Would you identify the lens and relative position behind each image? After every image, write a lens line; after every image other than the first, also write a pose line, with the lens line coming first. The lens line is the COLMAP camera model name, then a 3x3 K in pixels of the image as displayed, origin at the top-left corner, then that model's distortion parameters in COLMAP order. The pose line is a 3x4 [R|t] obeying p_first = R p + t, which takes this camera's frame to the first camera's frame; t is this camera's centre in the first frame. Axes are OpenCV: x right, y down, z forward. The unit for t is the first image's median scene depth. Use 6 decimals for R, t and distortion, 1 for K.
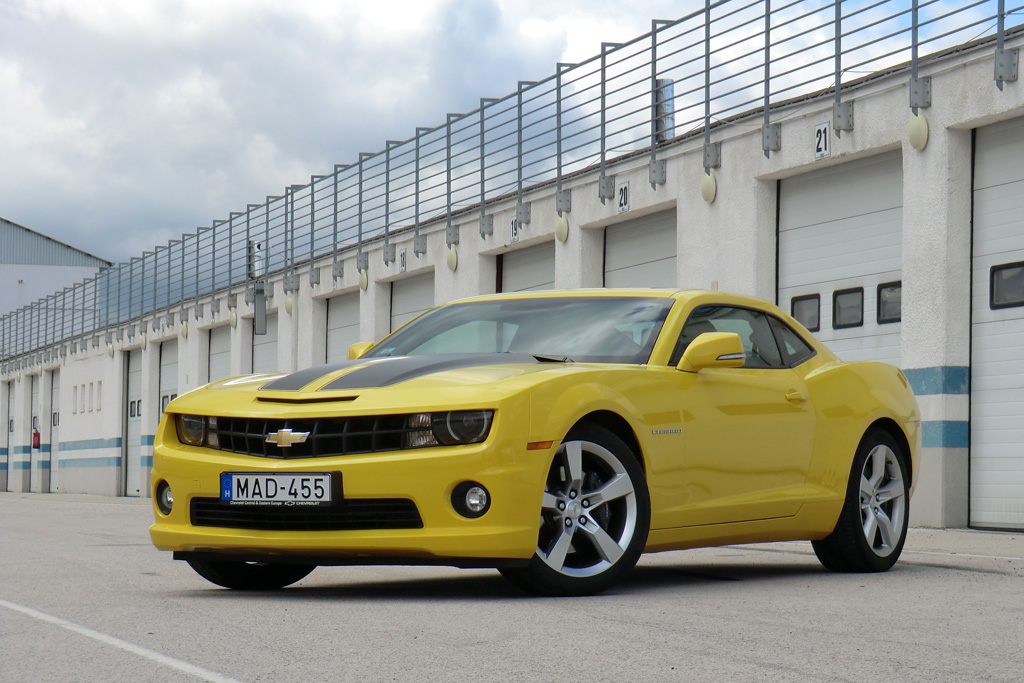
lens RADIAL K [[2797.0, 0, 511.3], [0, 2797.0, 346.2], [0, 0, 1]] dist [0.119494, 0.000000]
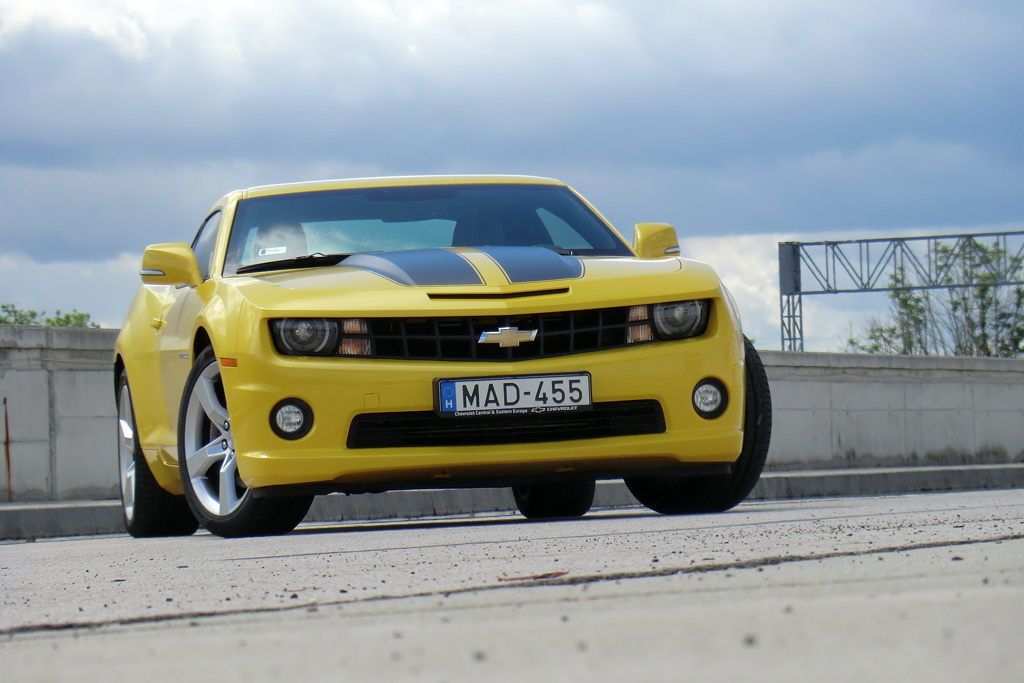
lens RADIAL K [[5068.7, 0, 514.0], [0, 5068.7, 342.6], [0, 0, 1]] dist [0.300897, 0.000000]
pose [[0.759929, -0.019944, 0.649701, -1.070234], [0.025461, 0.999675, 0.000906, 0.032132], [-0.649508, 0.015854, 0.760190, -0.192205]]
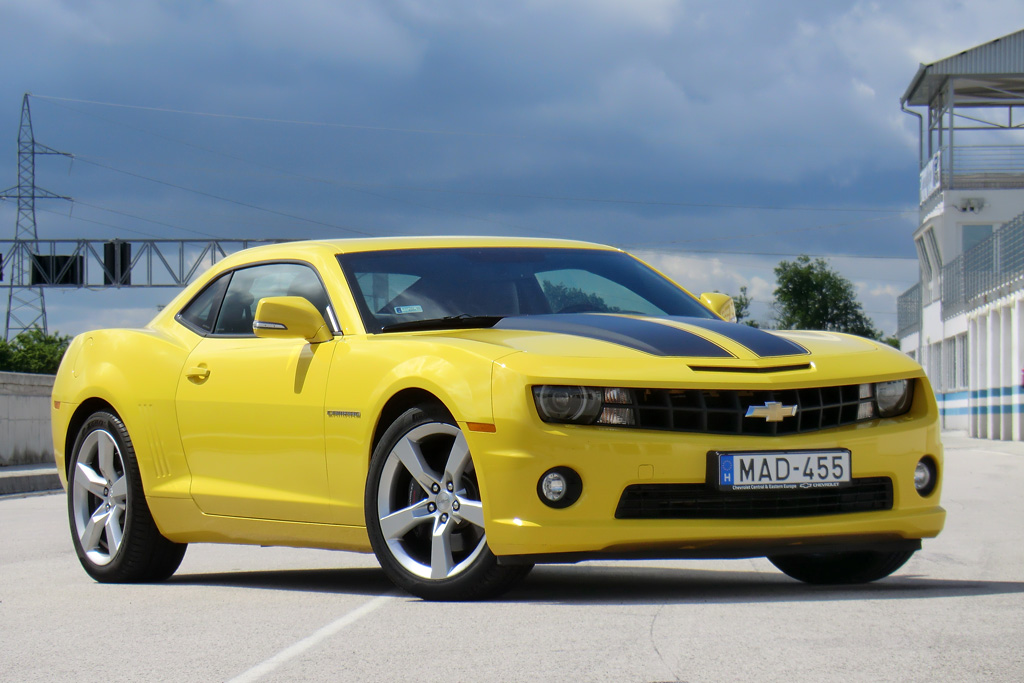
lens RADIAL K [[4541.8, 0, 508.4], [0, 4541.8, 343.7], [0, 0, 1]] dist [0.497583, 0.000000]
pose [[0.526640, 0.000413, 0.850088, -1.294464], [-0.010035, 0.999933, 0.005731, 0.004037], [-0.850029, -0.011549, 0.526609, 0.312195]]
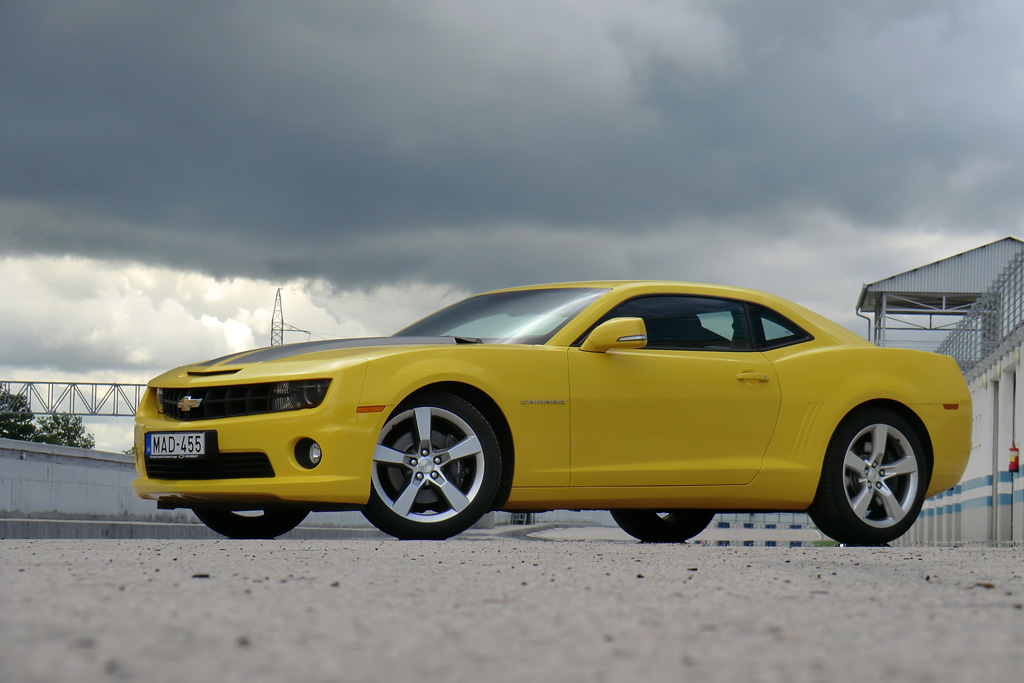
lens RADIAL K [[3146.9, 0, 512.8], [0, 3146.9, 349.4], [0, 0, 1]] dist [0.379472, 0.000000]
pose [[0.933119, -0.007218, -0.359494, 0.530432], [0.002602, 0.999908, -0.013322, 0.027006], [0.359558, 0.011496, 0.933052, -0.226486]]
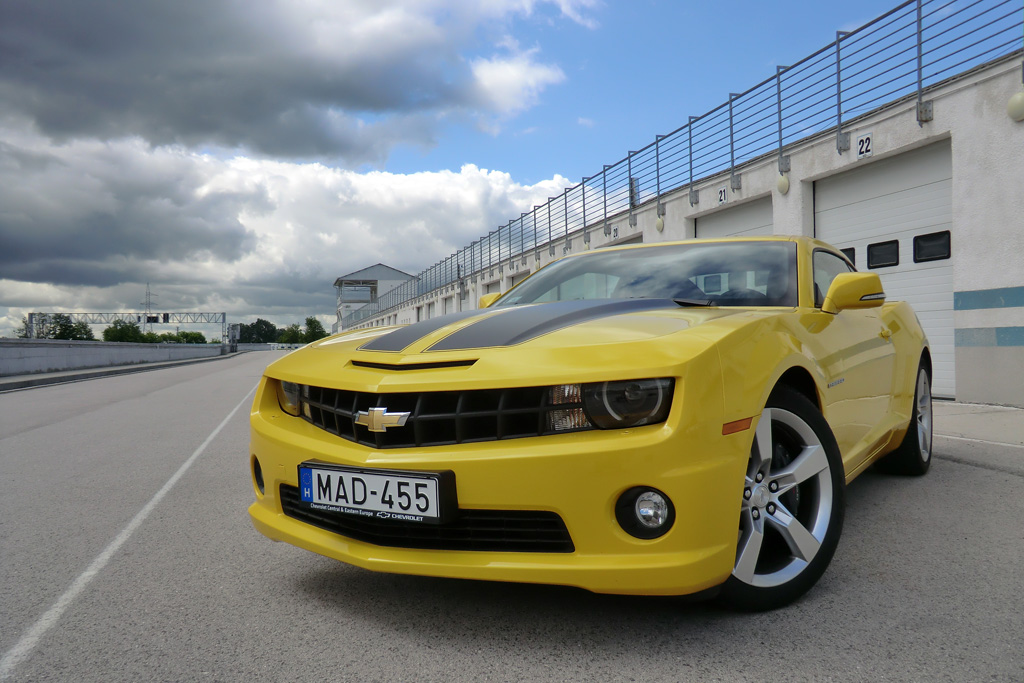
lens RADIAL K [[875.2, 0, 515.0], [0, 875.2, 348.5], [0, 0, 1]] dist [-0.105900, 0.068000]
pose [[0.998907, -0.022341, -0.041056, -0.034543], [0.024425, 0.998400, 0.051000, 0.003598], [0.039851, -0.051947, 0.997854, 0.753530]]
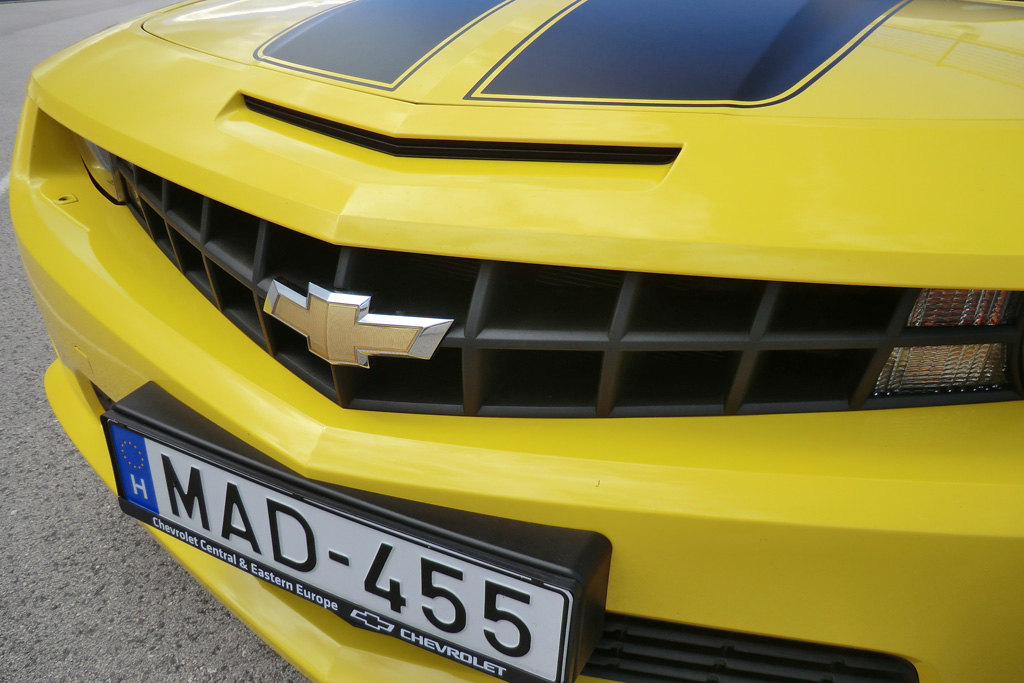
lens RADIAL K [[719.2, 0, 510.1], [0, 719.2, 337.1], [0, 0, 1]] dist [-0.019533, 0.004606]
pose [[0.993979, 0.005669, 0.109424, -0.071313], [-0.055738, 0.885954, 0.460412, 0.005541], [-0.094334, -0.463739, 0.880935, 0.918546]]
